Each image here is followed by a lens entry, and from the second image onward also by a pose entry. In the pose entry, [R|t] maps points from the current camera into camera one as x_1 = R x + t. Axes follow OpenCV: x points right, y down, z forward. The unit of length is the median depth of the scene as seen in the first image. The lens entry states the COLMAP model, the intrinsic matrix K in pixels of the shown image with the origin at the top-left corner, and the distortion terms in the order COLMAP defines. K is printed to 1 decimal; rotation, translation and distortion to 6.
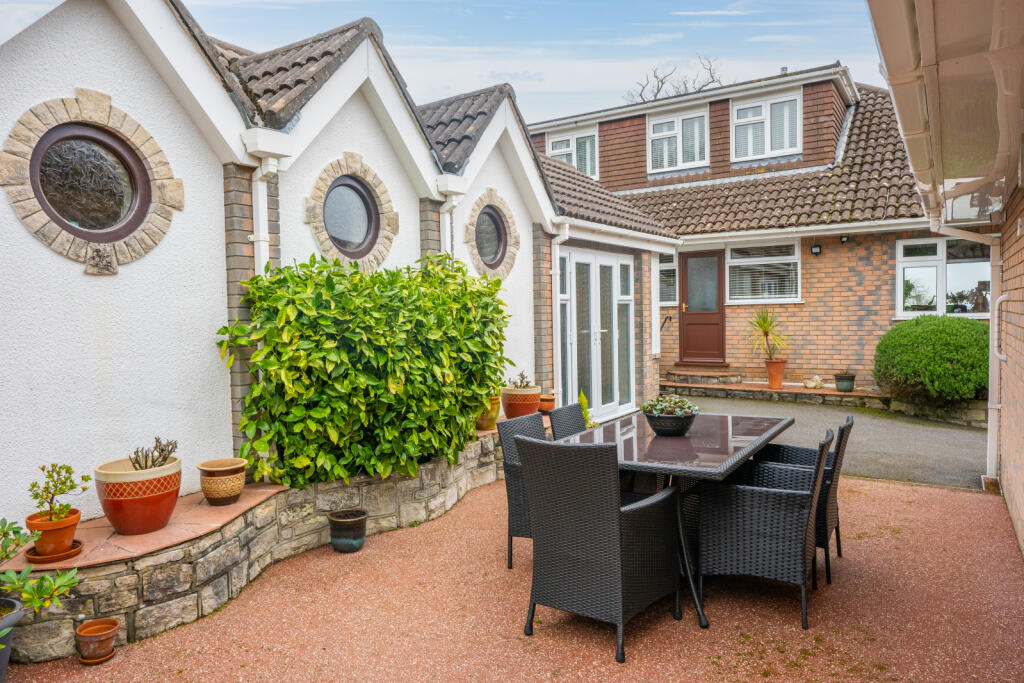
lens RADIAL K [[700.5, 0, 507.9], [0, 700.5, 343.4], [0, 0, 1]] dist [0.010361, 0.001283]
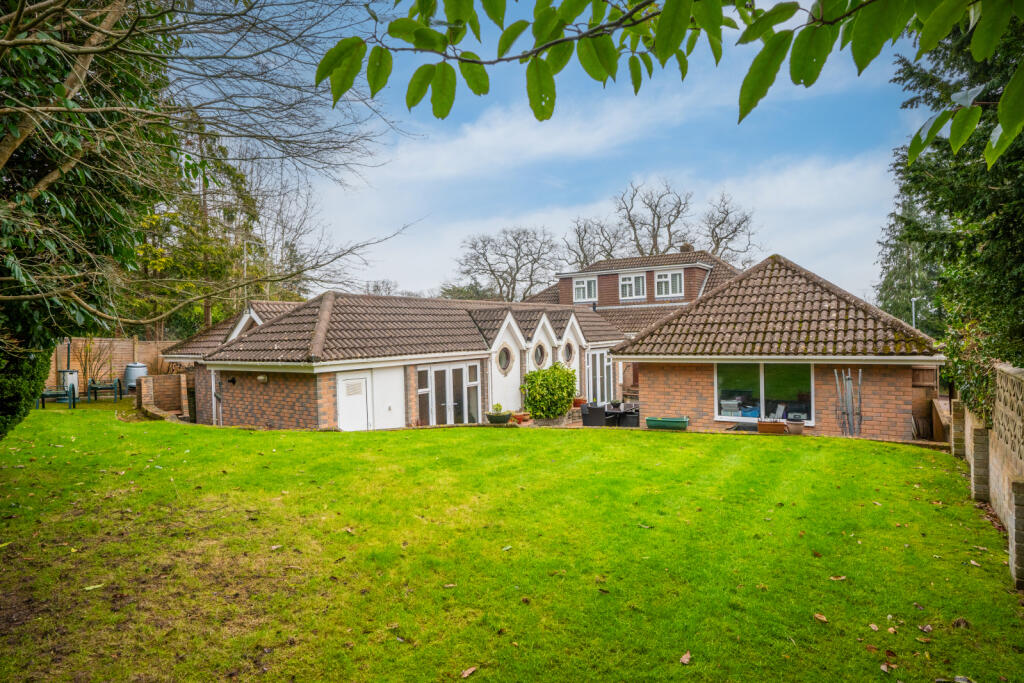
lens RADIAL K [[594.6, 0, 513.1], [0, 594.6, 338.7], [0, 0, 1]] dist [-0.001284, -0.000007]
pose [[0.999984, -0.002613, -0.005083, -0.190829], [0.002482, 0.999668, -0.025628, -0.100677], [0.005148, 0.025615, 0.999659, -1.302196]]
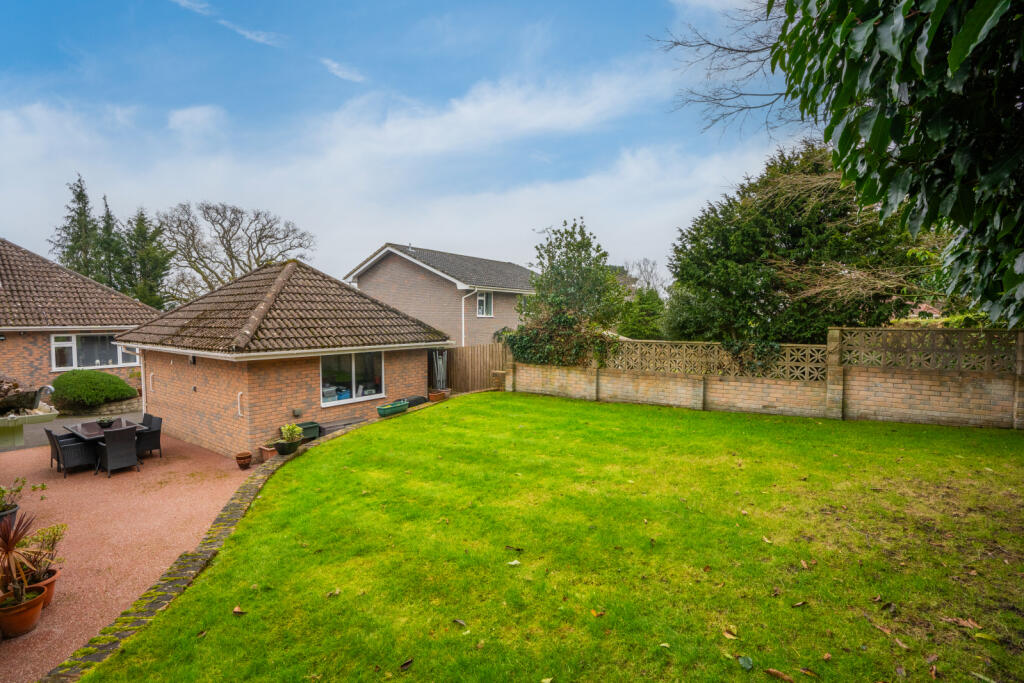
lens RADIAL K [[466.4, 0, 507.9], [0, 466.4, 341.5], [0, 0, 1]] dist [-0.002076, -0.000212]
pose [[0.059327, -0.025785, 0.997906, -0.855460], [0.033418, 0.999157, 0.023830, -0.125554], [-0.997679, 0.031934, 0.060139, -0.510685]]
